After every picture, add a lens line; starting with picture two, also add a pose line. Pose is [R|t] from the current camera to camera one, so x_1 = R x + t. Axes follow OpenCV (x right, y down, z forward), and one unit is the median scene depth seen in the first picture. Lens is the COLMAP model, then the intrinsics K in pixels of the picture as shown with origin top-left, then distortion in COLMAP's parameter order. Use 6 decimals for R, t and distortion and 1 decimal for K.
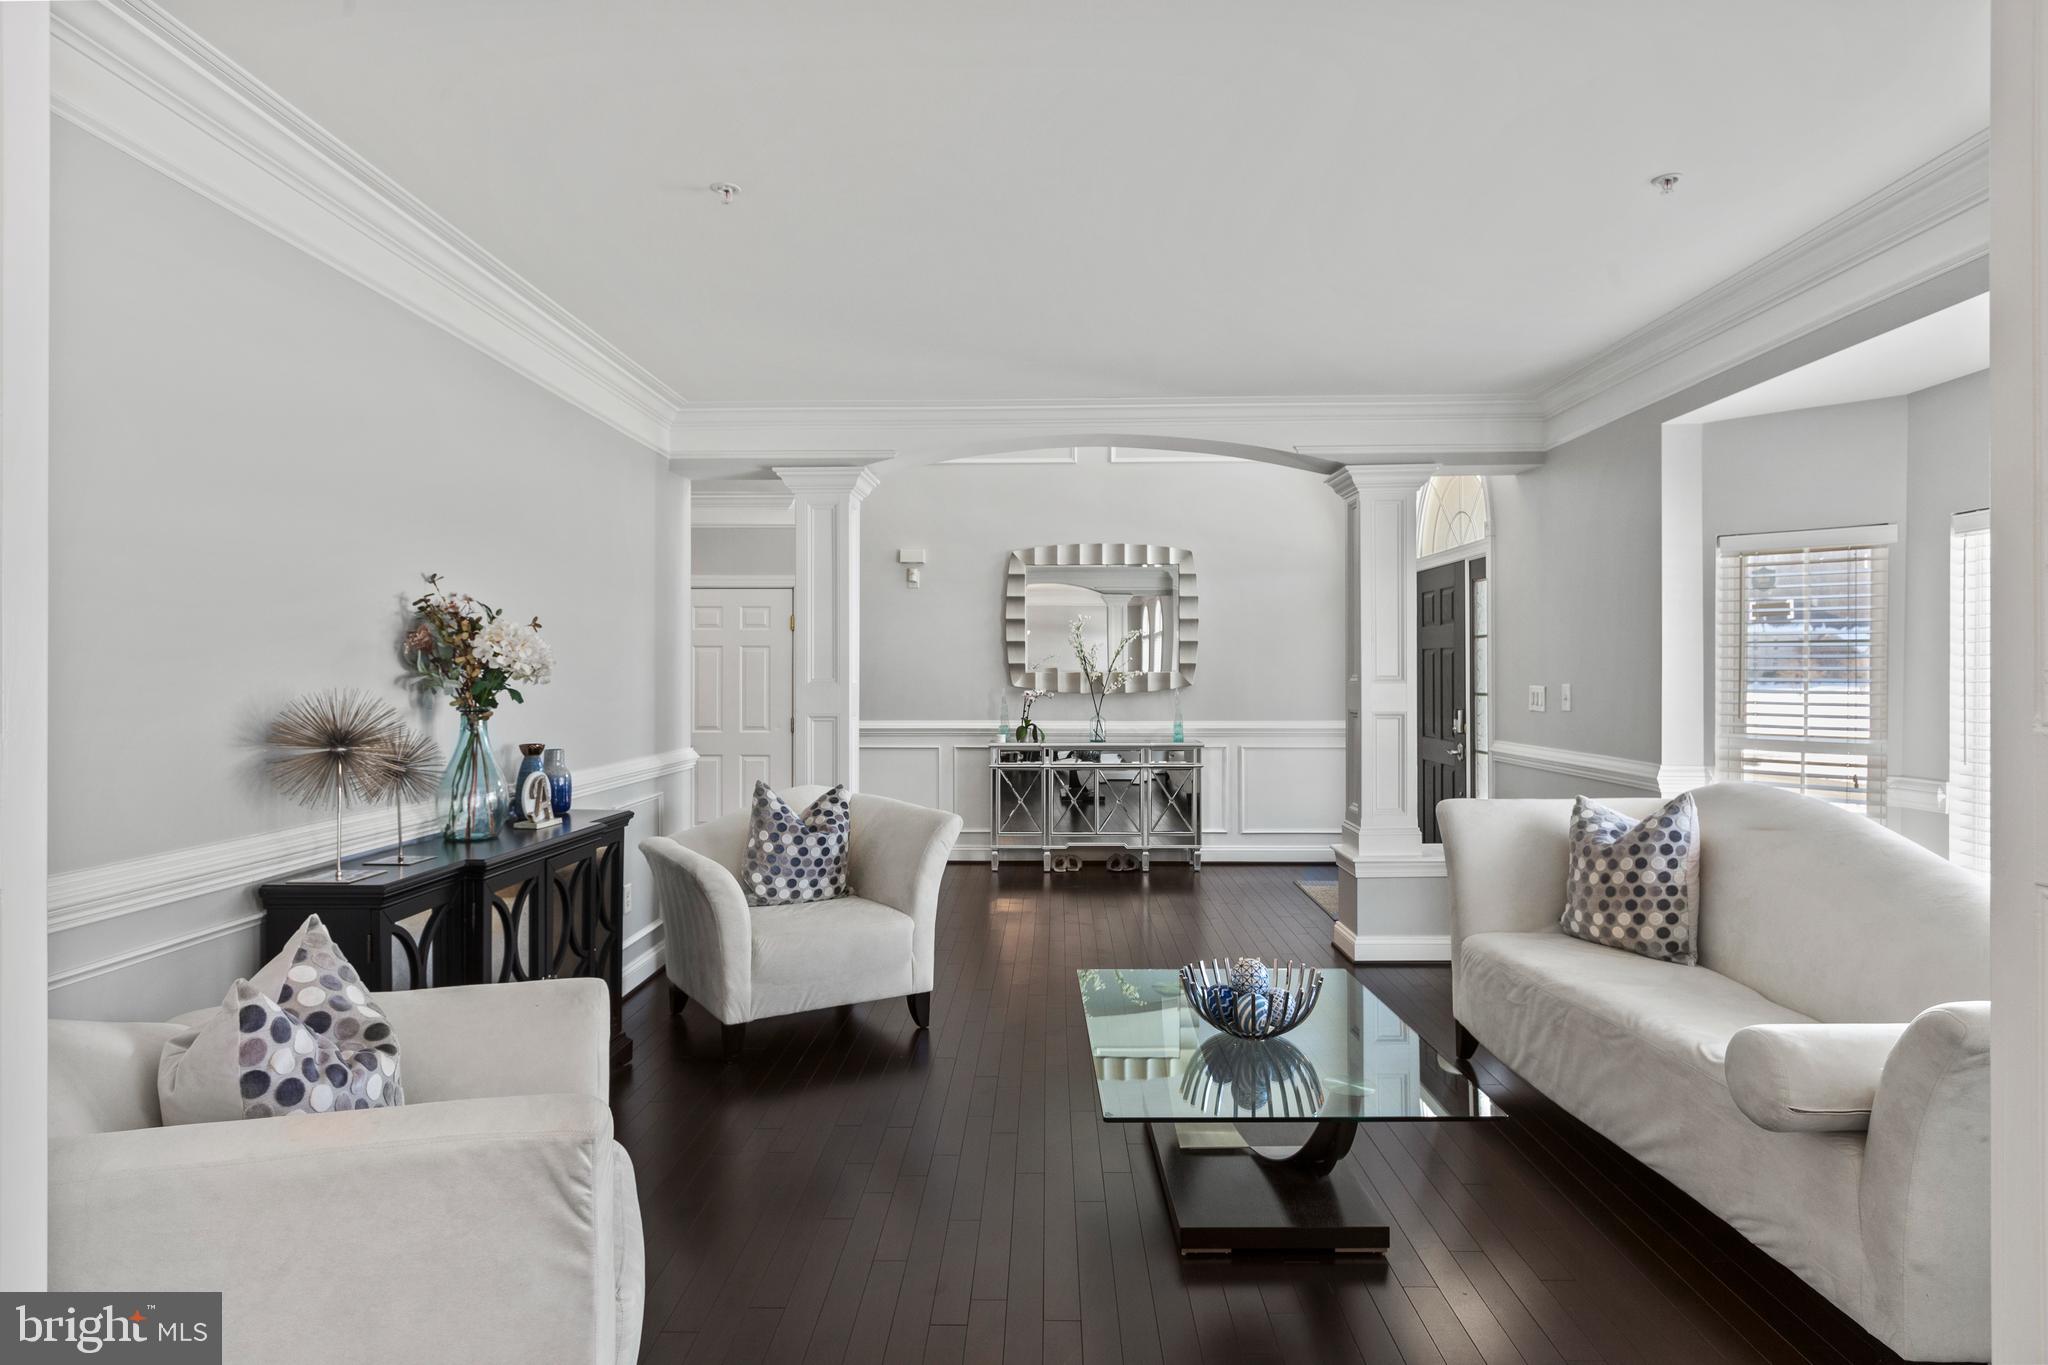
lens RADIAL K [[1092.6, 0, 1028.5], [0, 1092.6, 670.6], [0, 0, 1]] dist [0.002171, -0.000049]
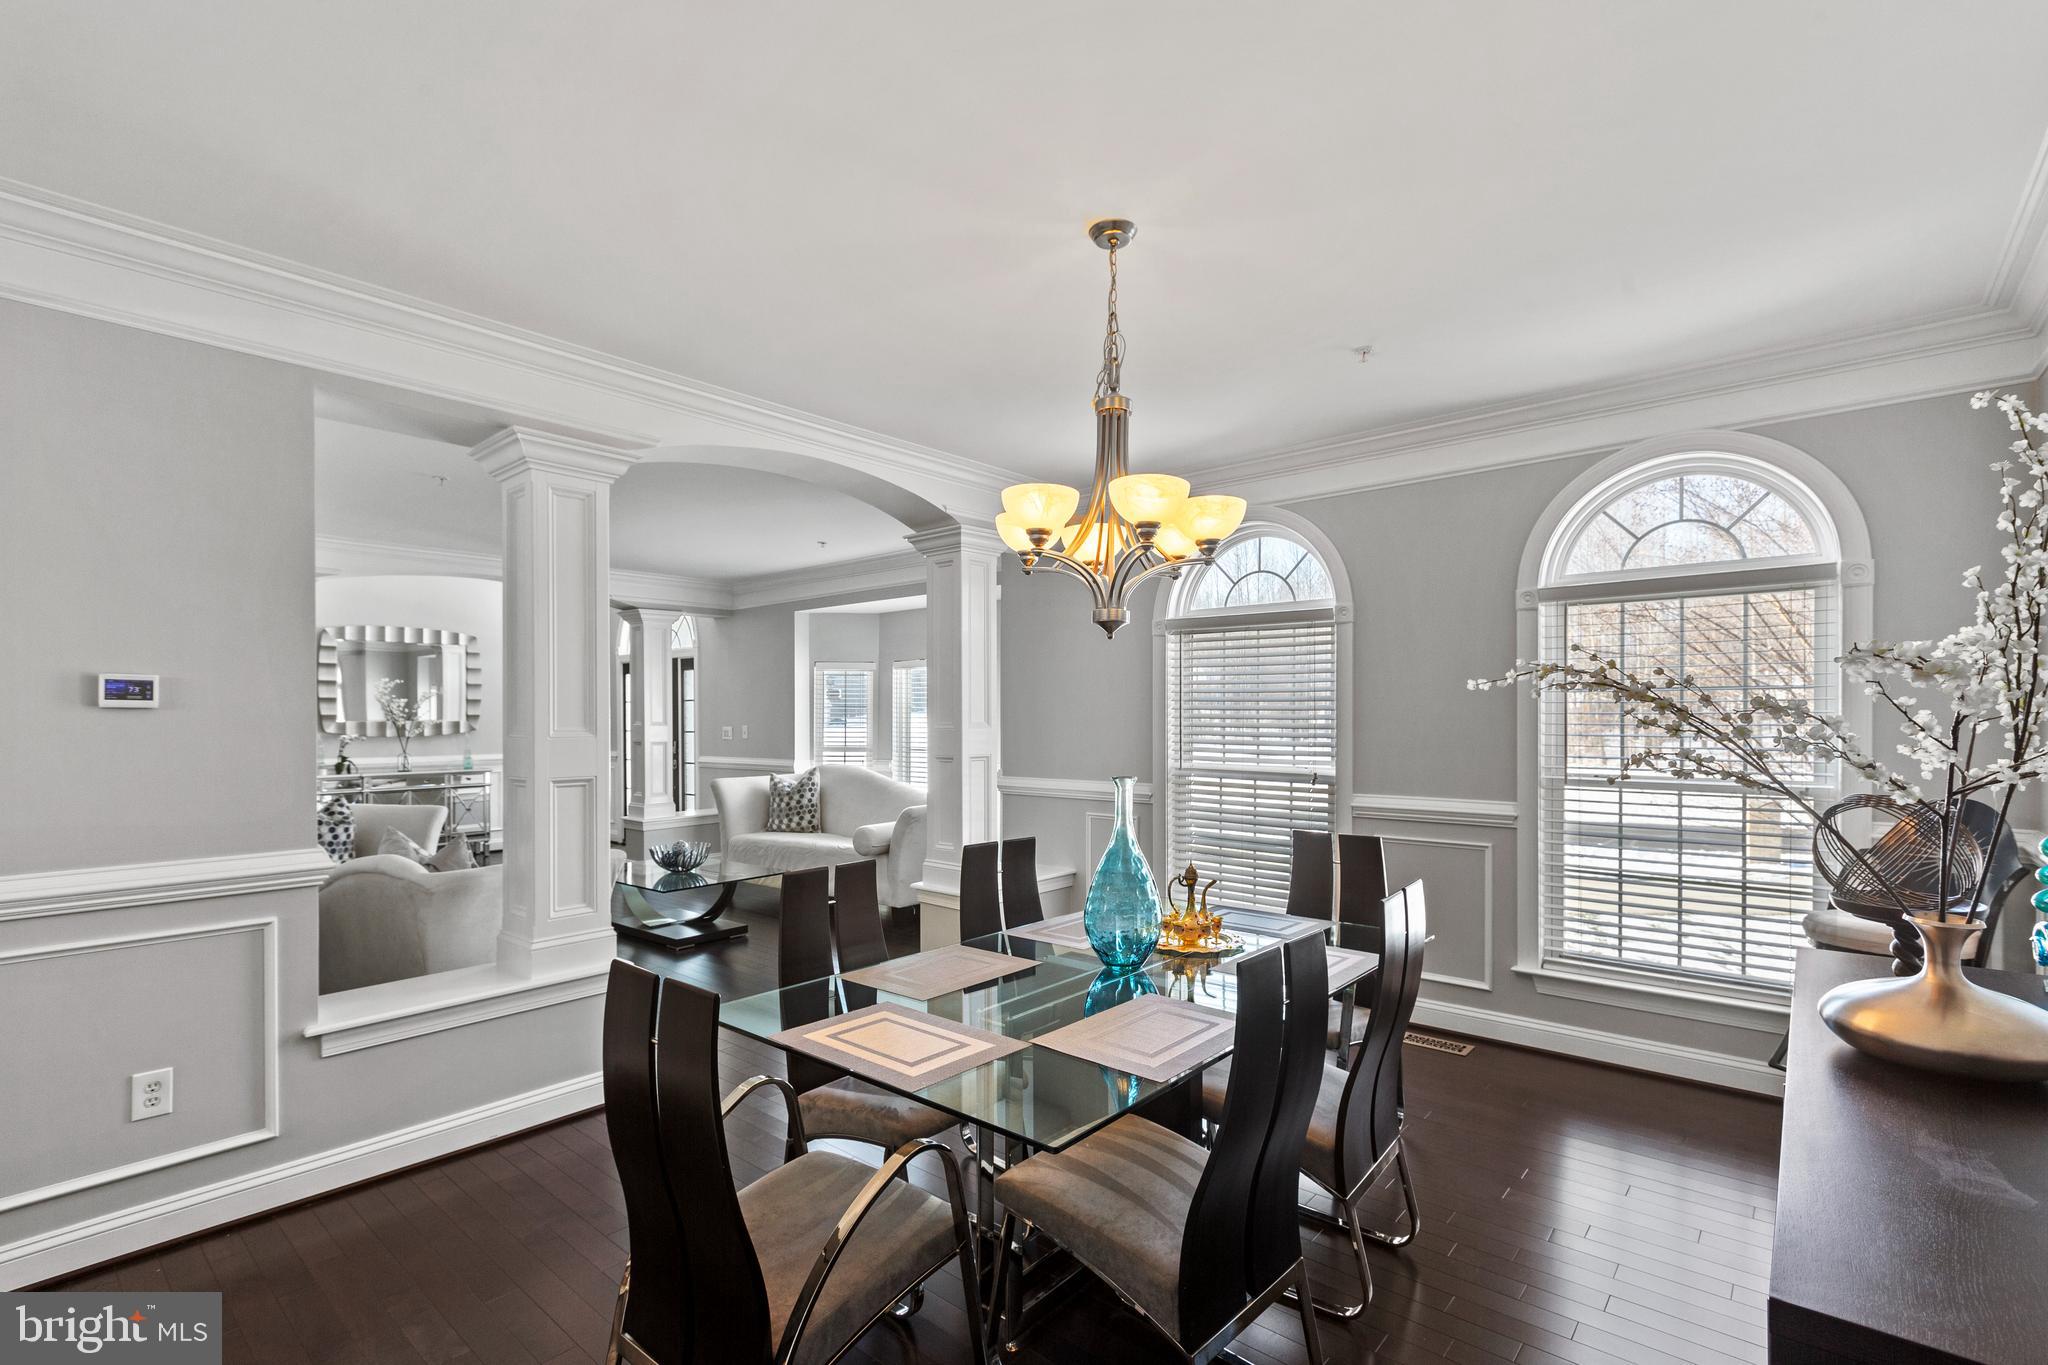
lens RADIAL K [[980.6, 0, 1023.7], [0, 980.6, 730.0], [0, 0, 1]] dist [0.100001, 0.000044]
pose [[0.633901, -0.012532, 0.773312, -0.617349], [0.004051, 0.999909, 0.012883, -0.001050], [-0.773403, -0.005034, 0.633894, -0.588983]]
